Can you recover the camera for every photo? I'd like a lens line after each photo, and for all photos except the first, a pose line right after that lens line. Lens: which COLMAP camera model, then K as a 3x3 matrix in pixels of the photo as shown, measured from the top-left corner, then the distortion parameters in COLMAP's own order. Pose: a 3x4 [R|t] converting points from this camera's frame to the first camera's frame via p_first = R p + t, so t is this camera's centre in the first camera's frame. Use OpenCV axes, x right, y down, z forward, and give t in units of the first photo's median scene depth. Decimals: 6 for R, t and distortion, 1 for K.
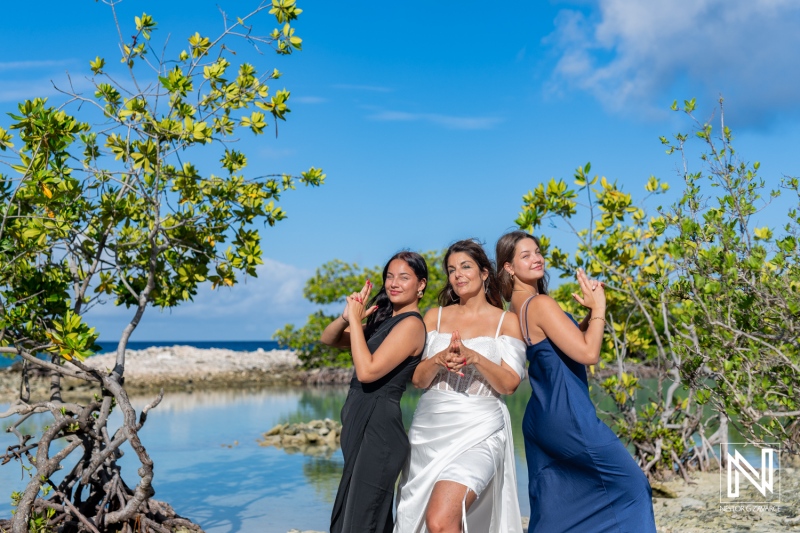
lens RADIAL K [[1089.9, 0, 395.8], [0, 1089.9, 263.7], [0, 0, 1]] dist [-0.038826, 0.000000]
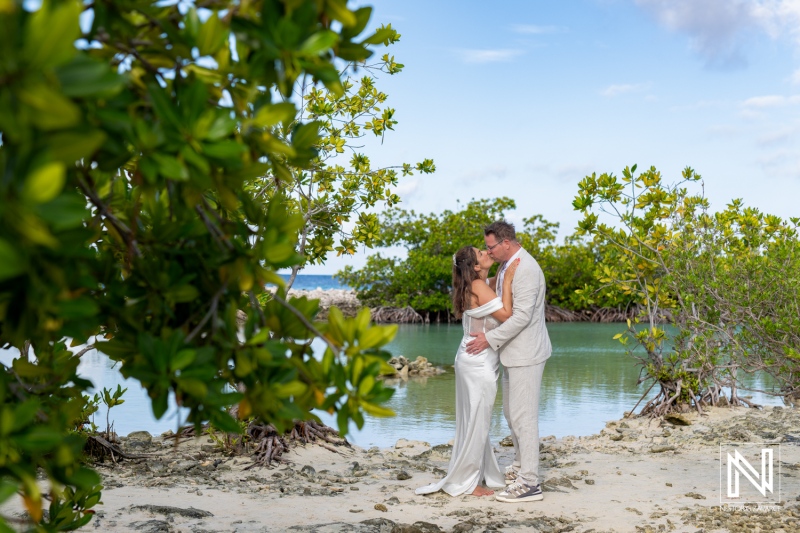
lens RADIAL K [[1089.9, 0, 402.7], [0, 1089.9, 270.6], [0, 0, 1]] dist [-0.038826, 0.000000]
pose [[0.999190, 0.023249, -0.032836, -0.043579], [-0.021081, 0.997669, 0.064895, -0.042366], [0.034269, -0.064151, 0.997352, -0.275067]]
